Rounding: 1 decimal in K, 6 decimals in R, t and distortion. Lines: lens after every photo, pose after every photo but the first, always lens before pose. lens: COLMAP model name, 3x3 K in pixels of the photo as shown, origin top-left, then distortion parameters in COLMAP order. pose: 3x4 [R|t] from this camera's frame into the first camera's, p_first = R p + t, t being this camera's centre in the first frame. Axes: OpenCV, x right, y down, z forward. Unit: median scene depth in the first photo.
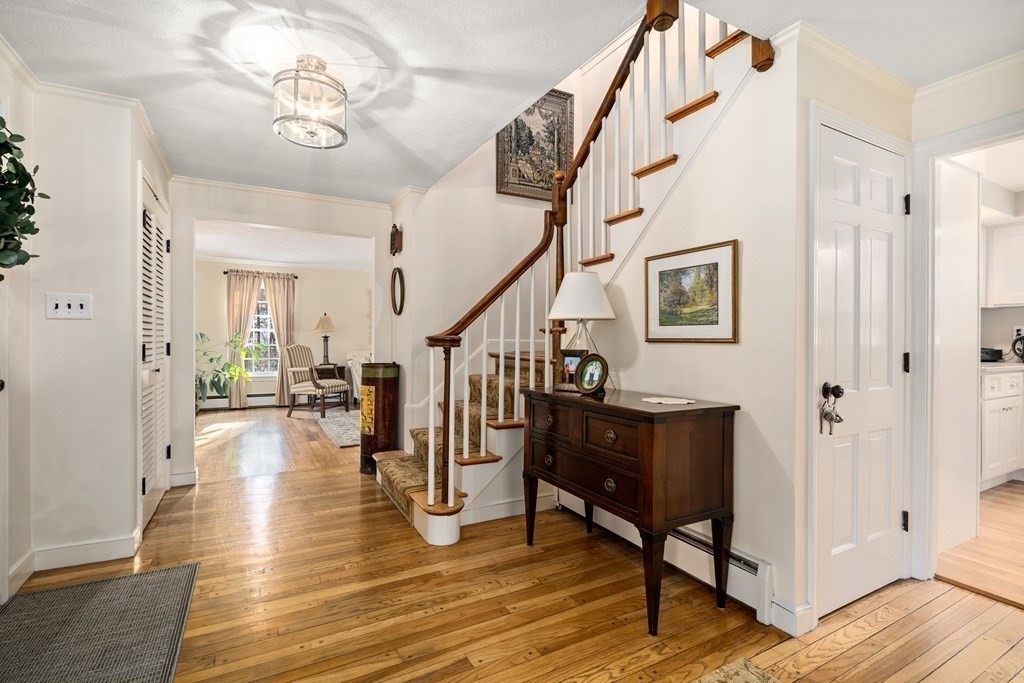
lens RADIAL K [[469.8, 0, 506.1], [0, 469.8, 342.6], [0, 0, 1]] dist [-0.012850, 0.000187]
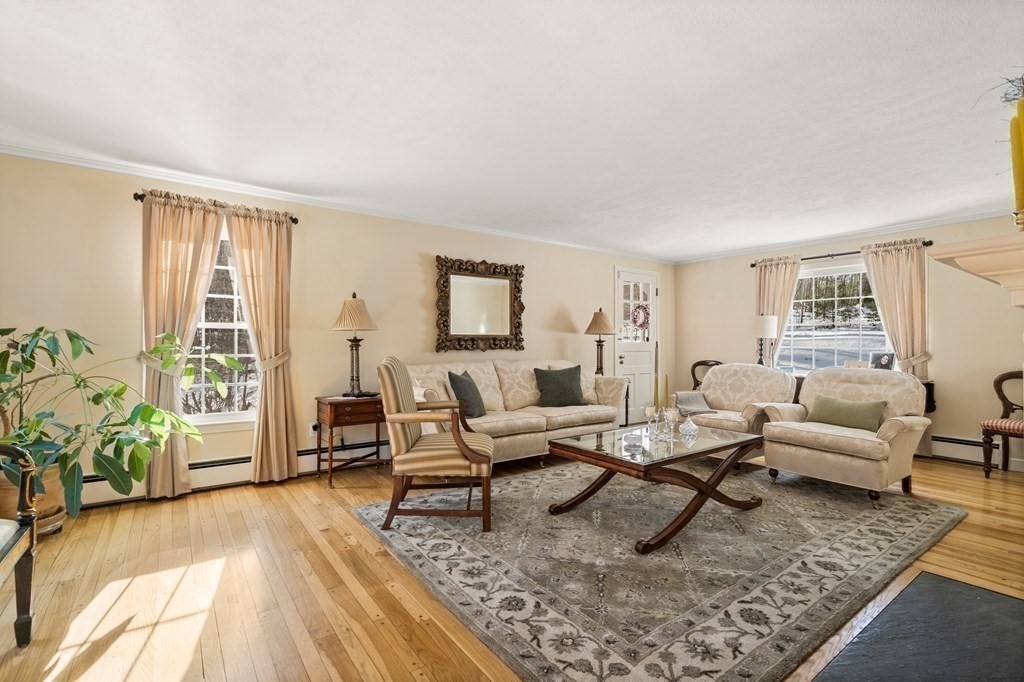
lens RADIAL K [[469.8, 0, 517.8], [0, 469.8, 341.3], [0, 0, 1]] dist [-0.012850, 0.000187]
pose [[0.991226, 0.000150, 0.132180, -0.287450], [0.000503, 0.999988, -0.004901, -0.008276], [-0.132180, 0.004924, 0.991214, 0.490499]]
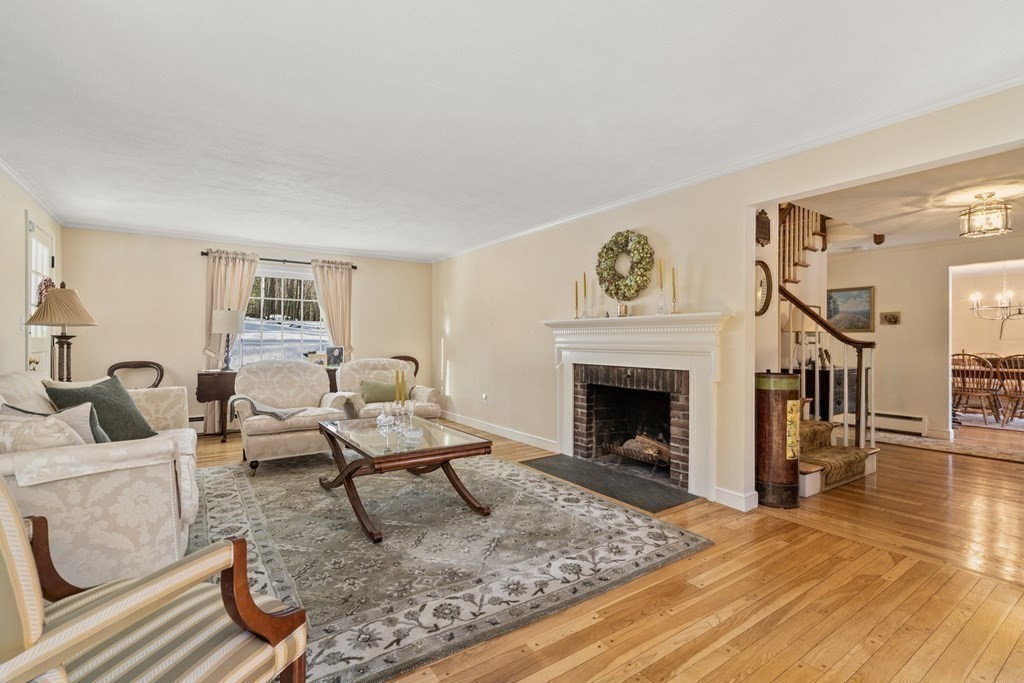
lens RADIAL K [[469.8, 0, 515.0], [0, 469.8, 342.8], [0, 0, 1]] dist [-0.012850, 0.000187]
pose [[-0.101839, -0.009808, 0.994753, -0.762241], [-0.000457, 0.999952, 0.009812, -0.012806], [-0.994801, 0.000545, -0.101838, 1.081199]]
